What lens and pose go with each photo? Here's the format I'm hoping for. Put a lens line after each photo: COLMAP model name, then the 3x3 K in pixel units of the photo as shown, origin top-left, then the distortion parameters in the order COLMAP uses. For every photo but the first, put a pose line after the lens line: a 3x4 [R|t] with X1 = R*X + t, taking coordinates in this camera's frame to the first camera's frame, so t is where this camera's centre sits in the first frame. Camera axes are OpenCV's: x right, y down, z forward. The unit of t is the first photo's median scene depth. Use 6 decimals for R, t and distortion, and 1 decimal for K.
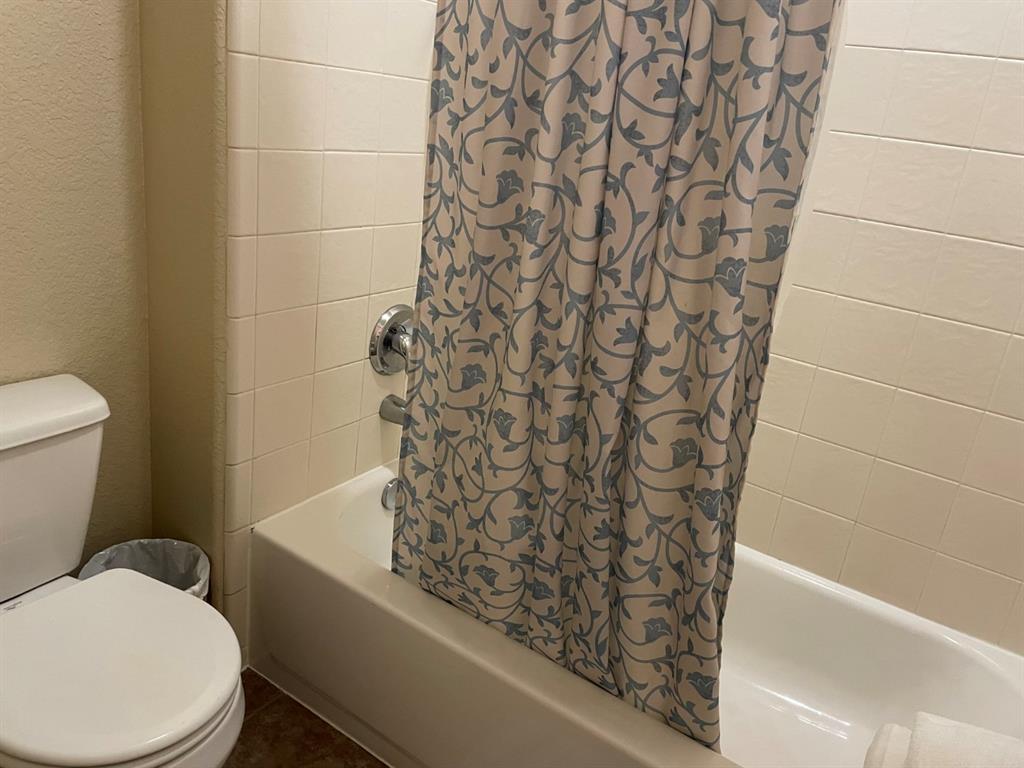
lens RADIAL K [[776.2, 0, 511.7], [0, 776.2, 380.6], [0, 0, 1]] dist [0.072457, -0.067186]
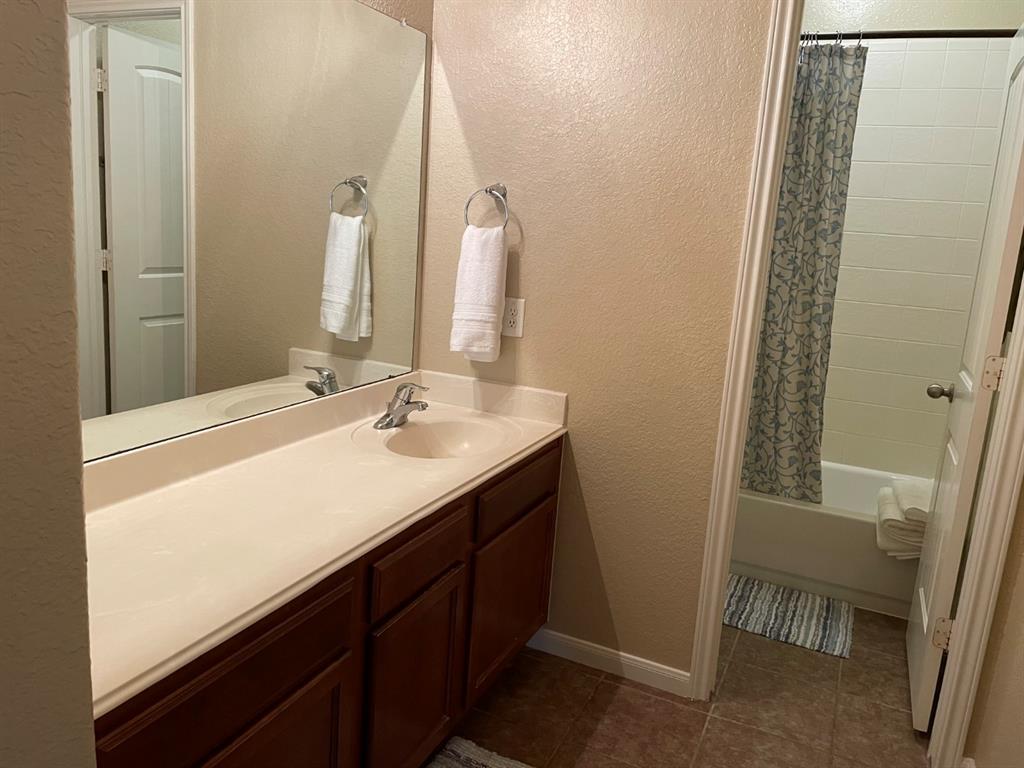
lens RADIAL K [[776.2, 0, 513.0], [0, 776.2, 384.1], [0, 0, 1]] dist [0.072457, -0.067186]
pose [[0.987608, -0.083389, 0.132953, -1.245790], [0.099614, 0.987708, -0.120459, 0.345768], [-0.121274, 0.132210, 0.983775, -1.727537]]
